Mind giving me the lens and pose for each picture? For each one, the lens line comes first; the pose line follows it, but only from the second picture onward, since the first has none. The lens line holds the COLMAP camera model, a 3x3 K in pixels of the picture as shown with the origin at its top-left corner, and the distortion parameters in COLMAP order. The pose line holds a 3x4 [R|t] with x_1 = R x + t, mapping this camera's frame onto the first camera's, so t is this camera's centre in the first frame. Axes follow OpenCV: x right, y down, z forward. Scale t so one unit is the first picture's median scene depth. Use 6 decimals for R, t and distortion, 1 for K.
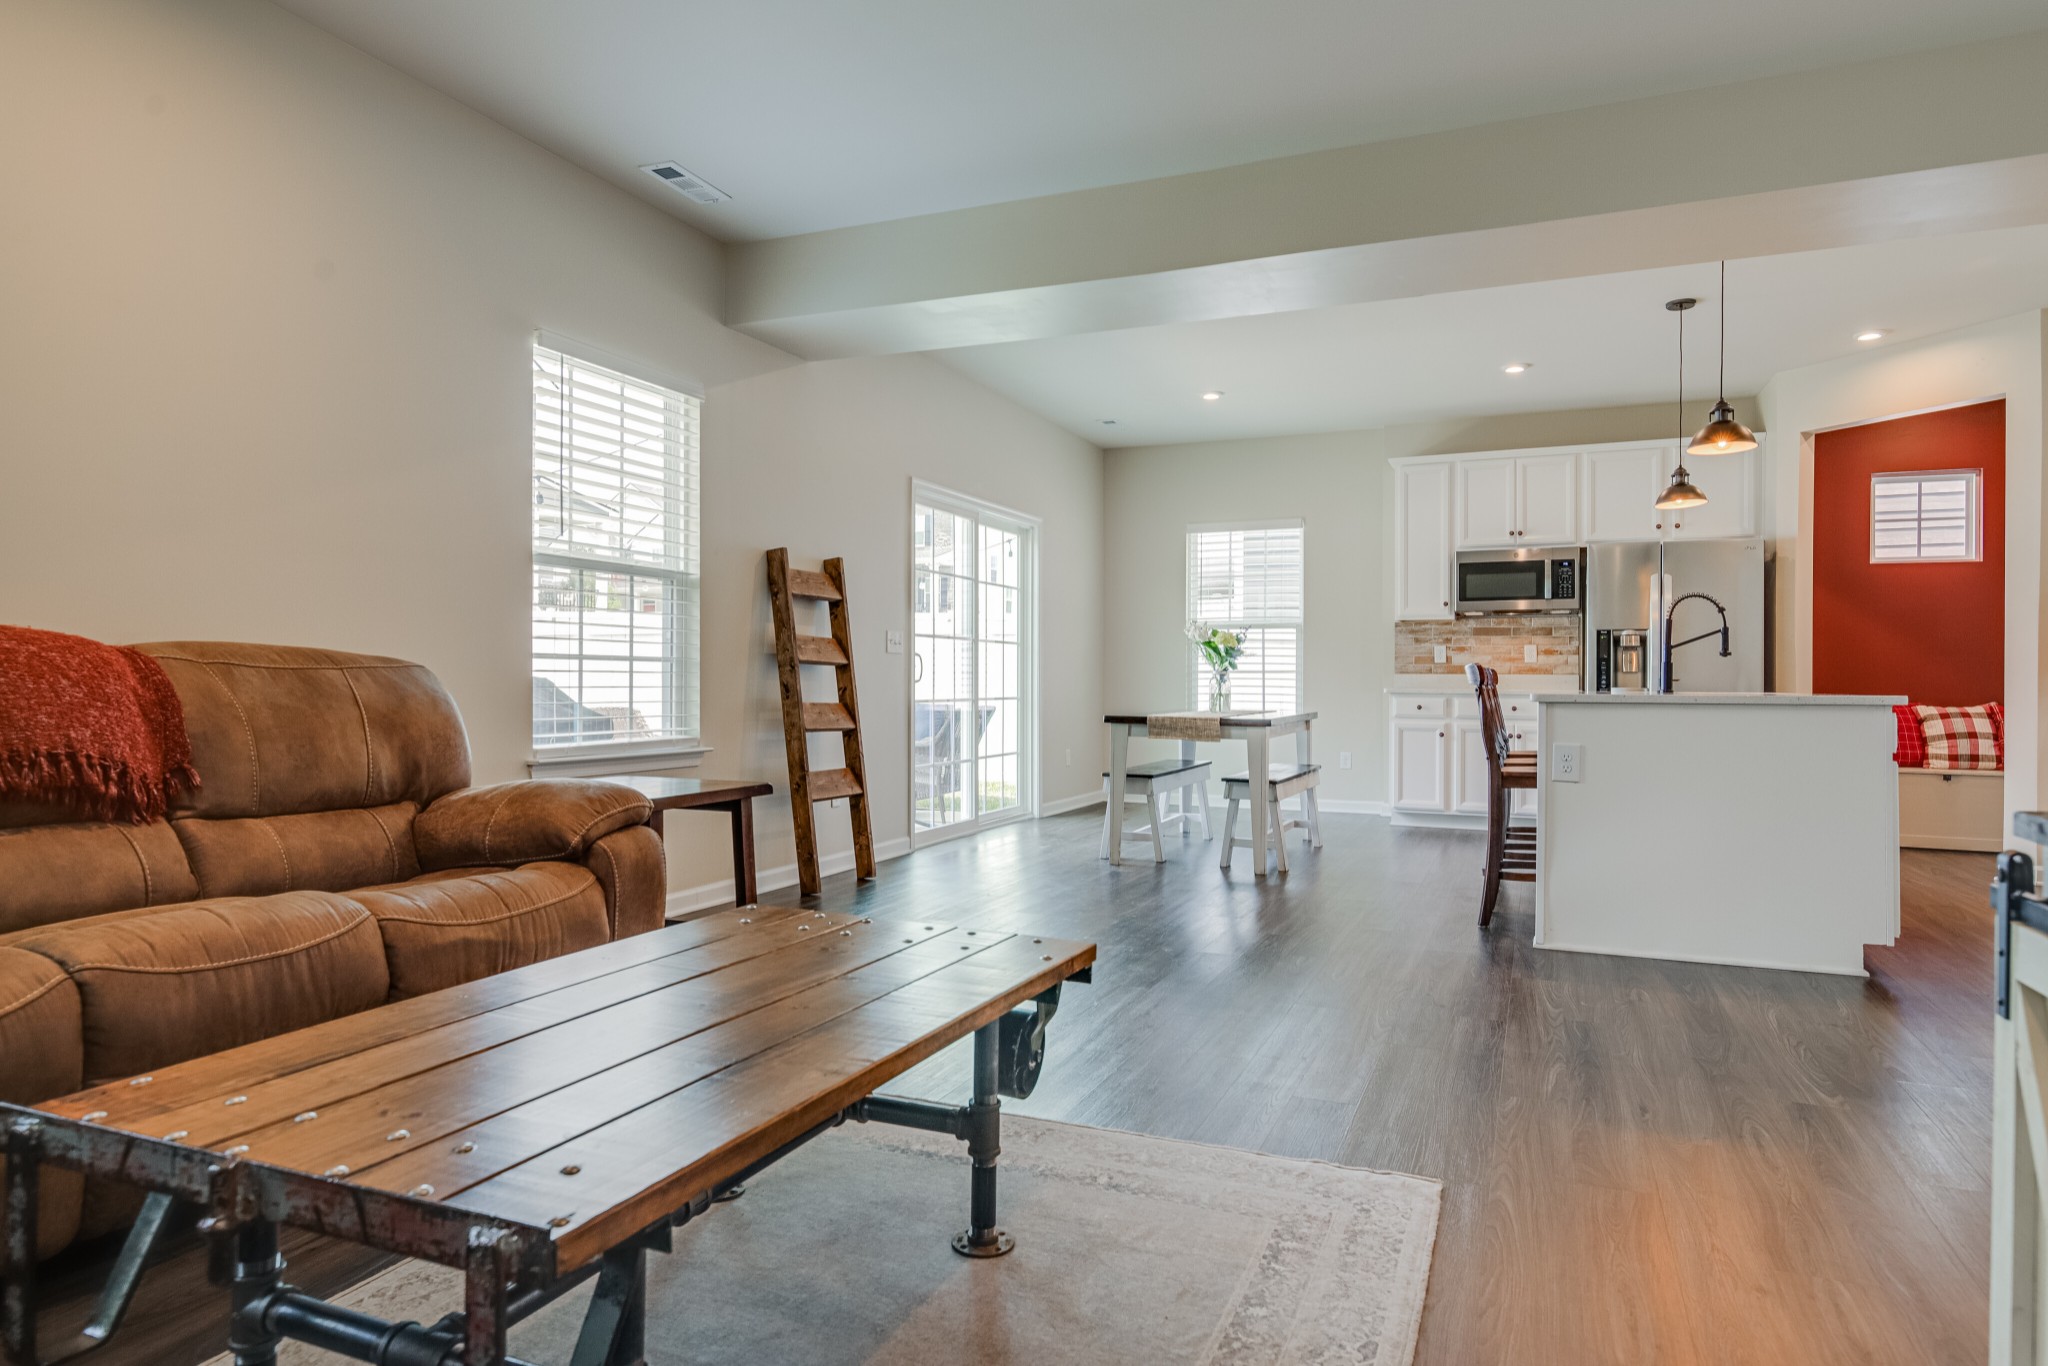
lens RADIAL K [[1224.8, 0, 1029.7], [0, 1224.8, 671.0], [0, 0, 1]] dist [0.019725, -0.001267]
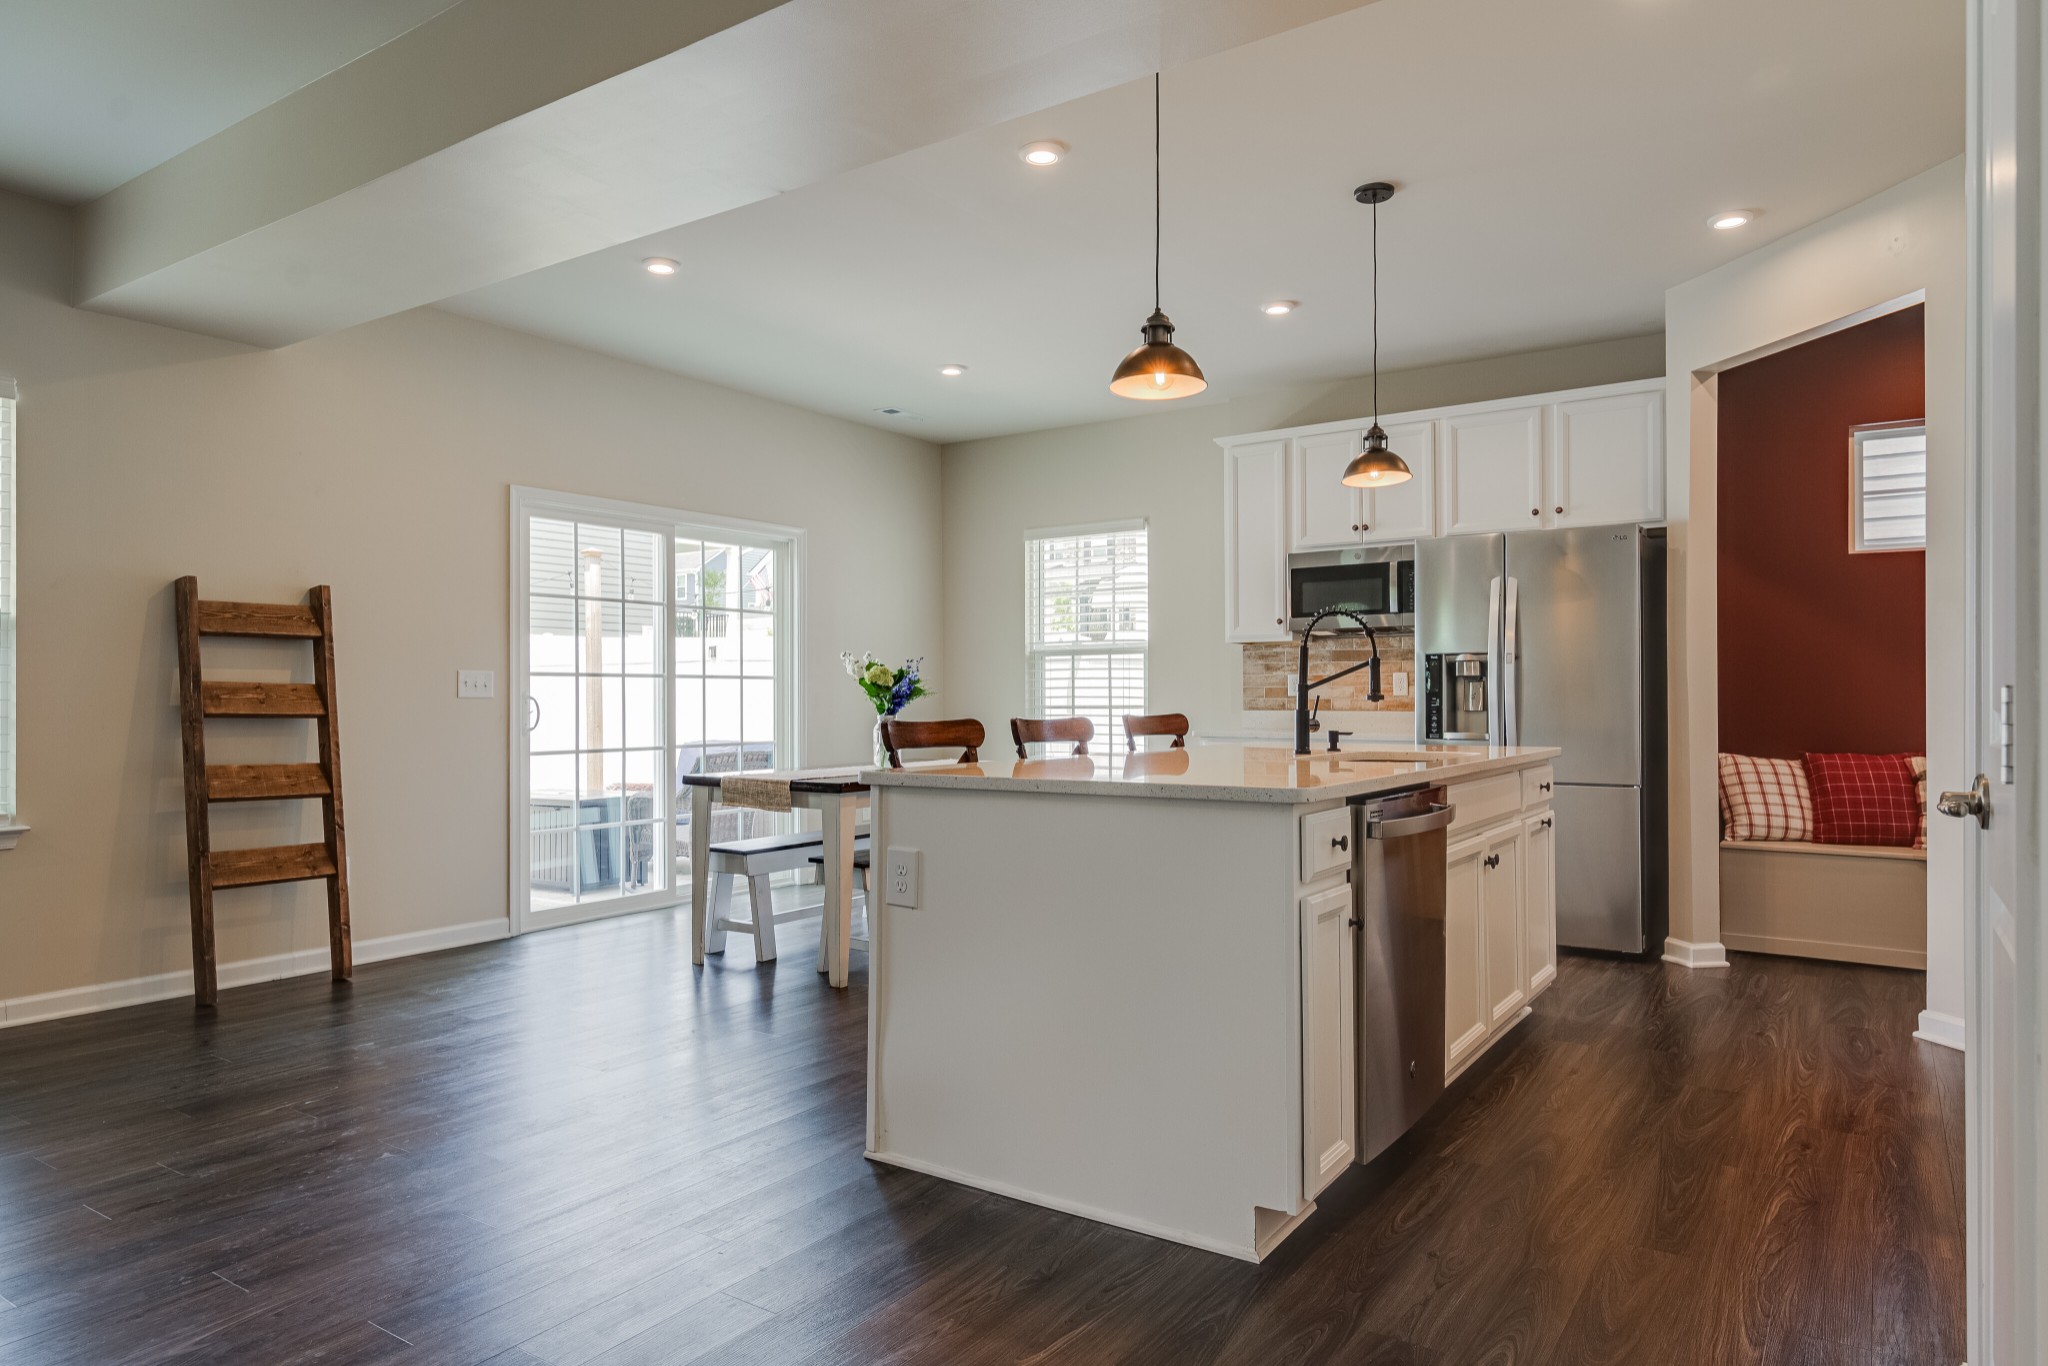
lens RADIAL K [[1248.4, 0, 1024.9], [0, 1248.4, 678.3], [0, 0, 1]] dist [0.016472, -0.000861]
pose [[0.979975, -0.011104, -0.198811, 0.376793], [0.009628, 0.999918, -0.008387, -0.015099], [0.198888, 0.006305, 0.980002, 0.214046]]
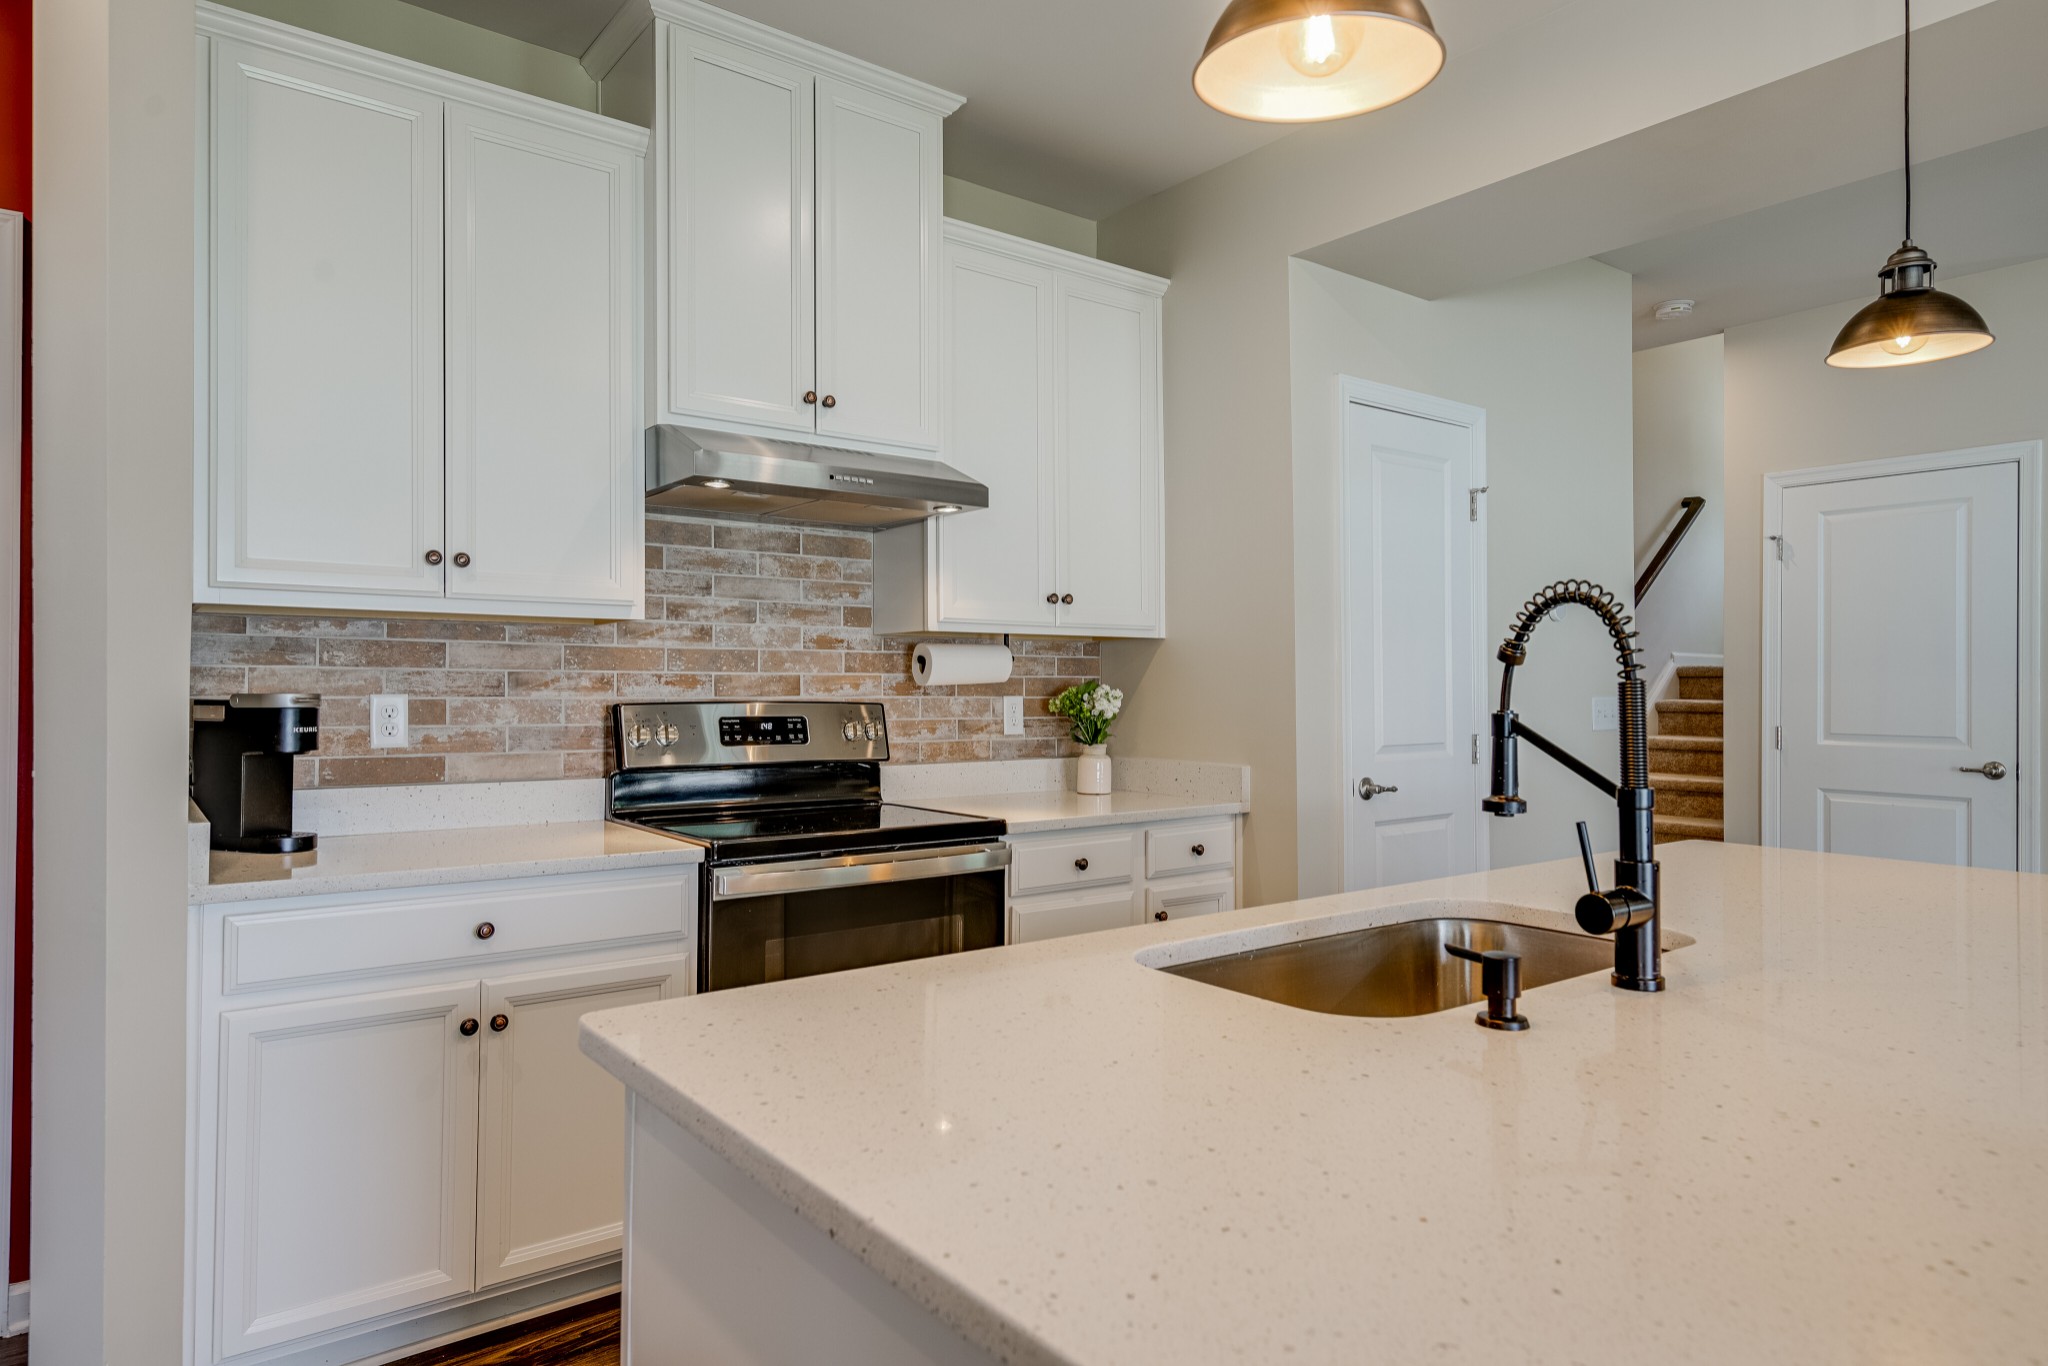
lens RADIAL K [[1224.8, 0, 1029.7], [0, 1224.8, 671.0], [0, 0, 1]] dist [0.019725, -0.001267]
pose [[-0.868355, -0.002195, 0.495939, 0.374430], [-0.014503, 0.999675, -0.020969, -0.027599], [-0.495732, -0.025401, -0.868104, 0.950655]]
